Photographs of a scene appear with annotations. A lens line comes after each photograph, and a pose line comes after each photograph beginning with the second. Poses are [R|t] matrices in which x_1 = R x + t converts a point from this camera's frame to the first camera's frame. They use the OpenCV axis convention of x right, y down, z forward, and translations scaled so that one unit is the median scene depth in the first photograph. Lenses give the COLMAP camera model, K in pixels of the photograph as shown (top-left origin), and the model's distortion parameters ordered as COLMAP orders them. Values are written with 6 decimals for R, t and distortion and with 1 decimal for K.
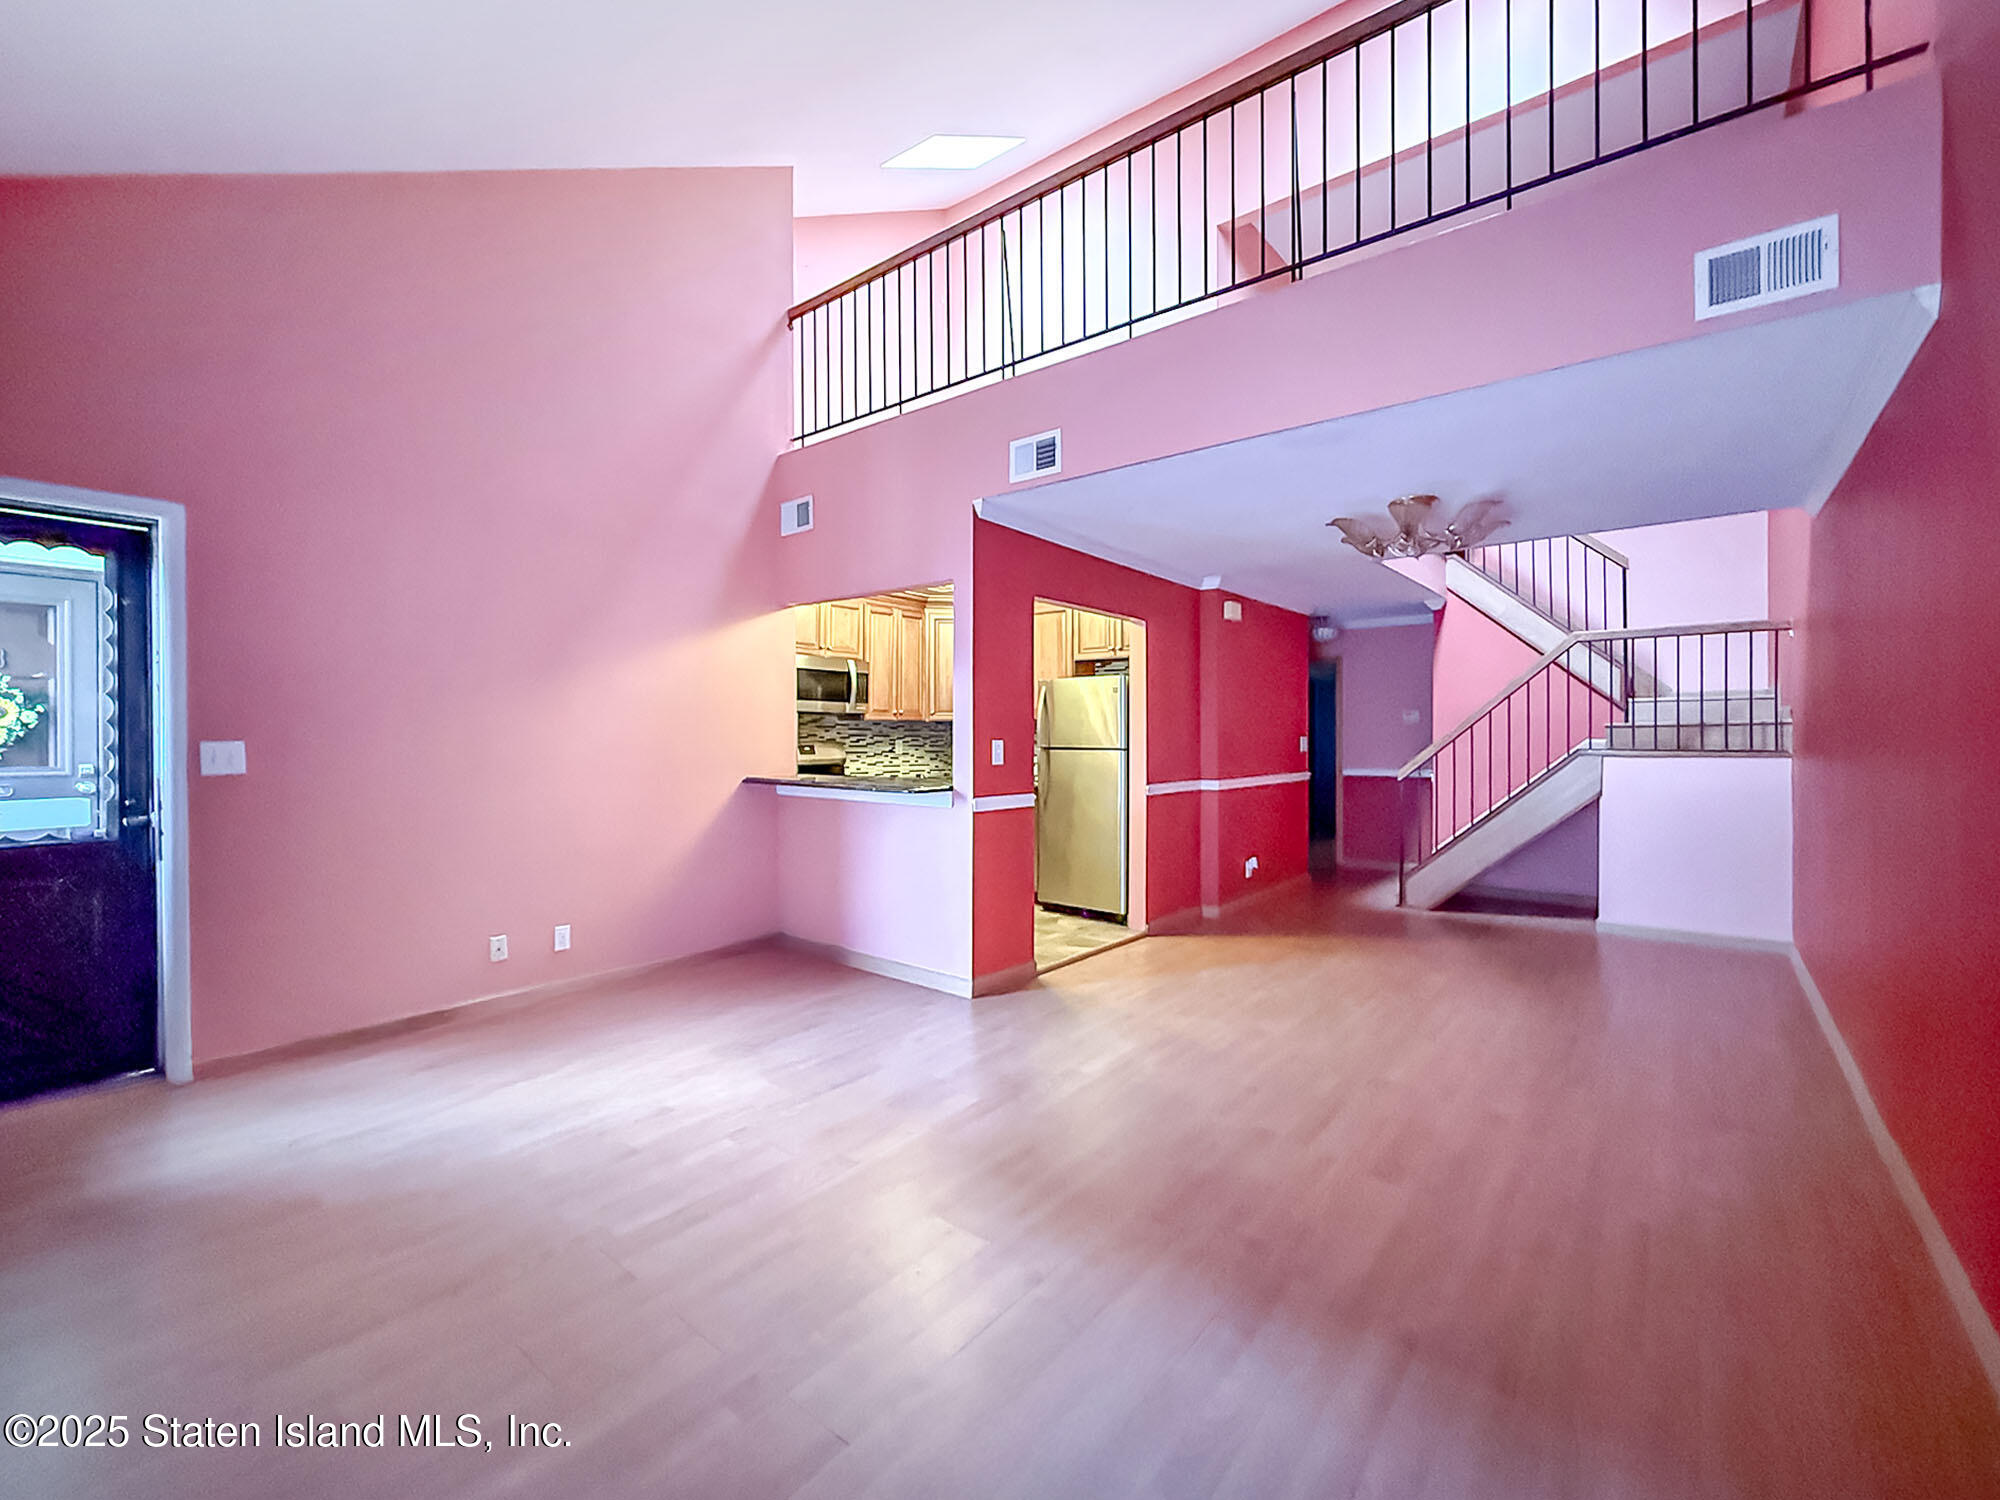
lens RADIAL K [[854.9, 0, 1000.0], [0, 854.9, 750.0], [0, 0, 1]] dist [-0.000274, -0.000026]
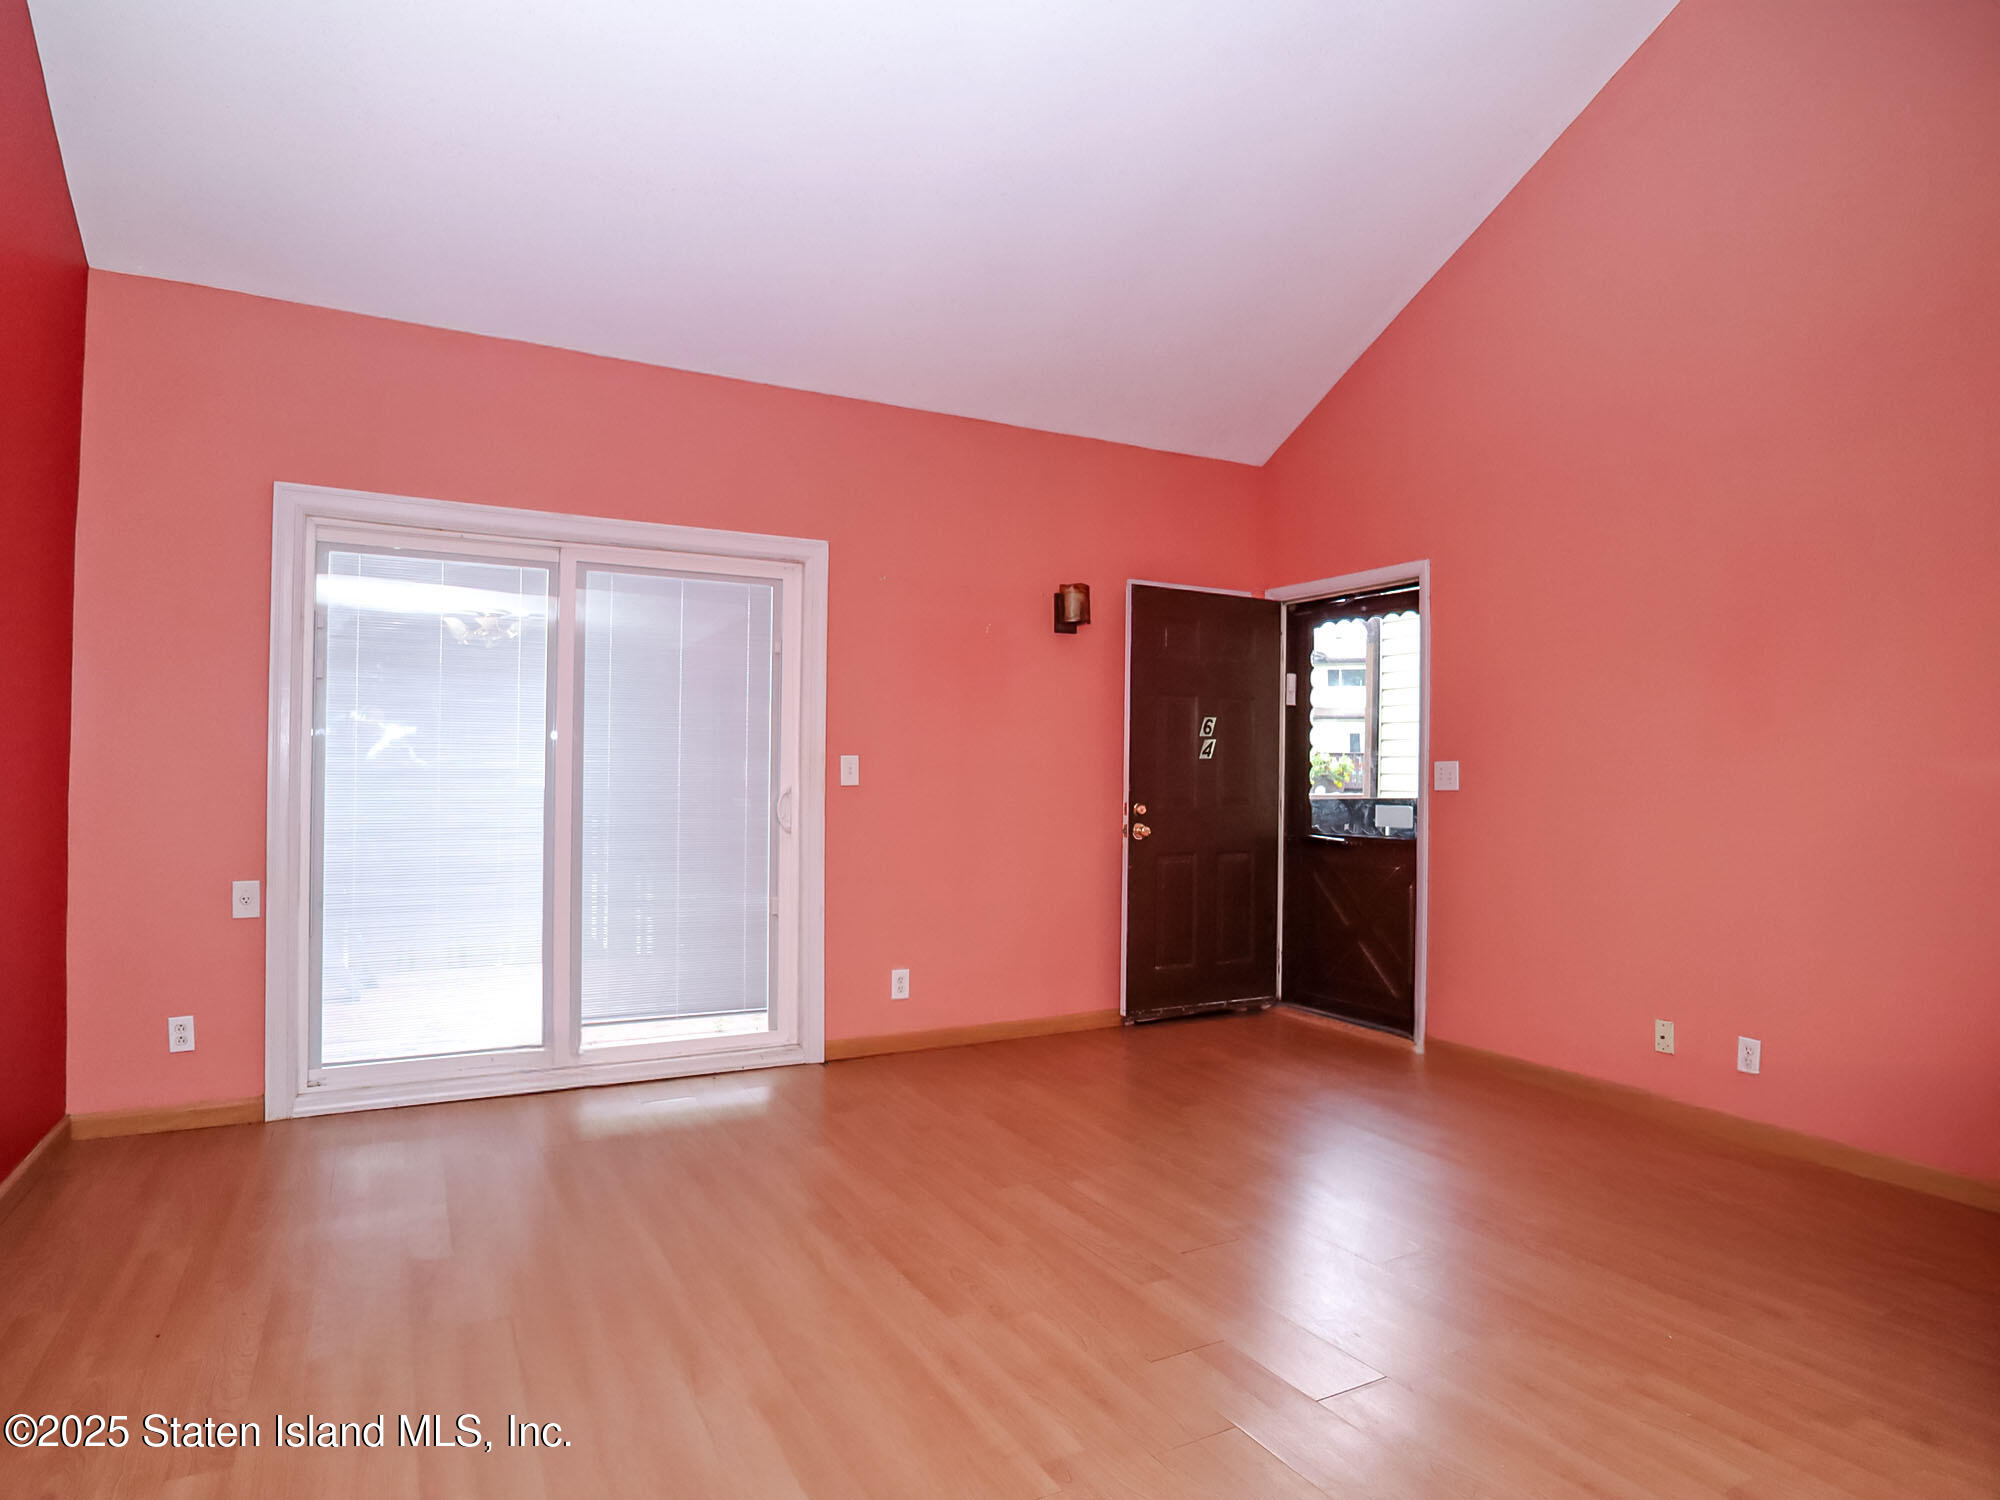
lens RADIAL K [[1220.3, 0, 1000.0], [0, 1220.3, 750.0], [0, 0, 1]] dist [-0.002712, -0.000860]
pose [[-0.373704, -0.007540, -0.927517, 1.393295], [-0.011337, 0.999929, -0.003560, -0.021249], [0.927479, 0.009185, -0.373763, 1.913865]]
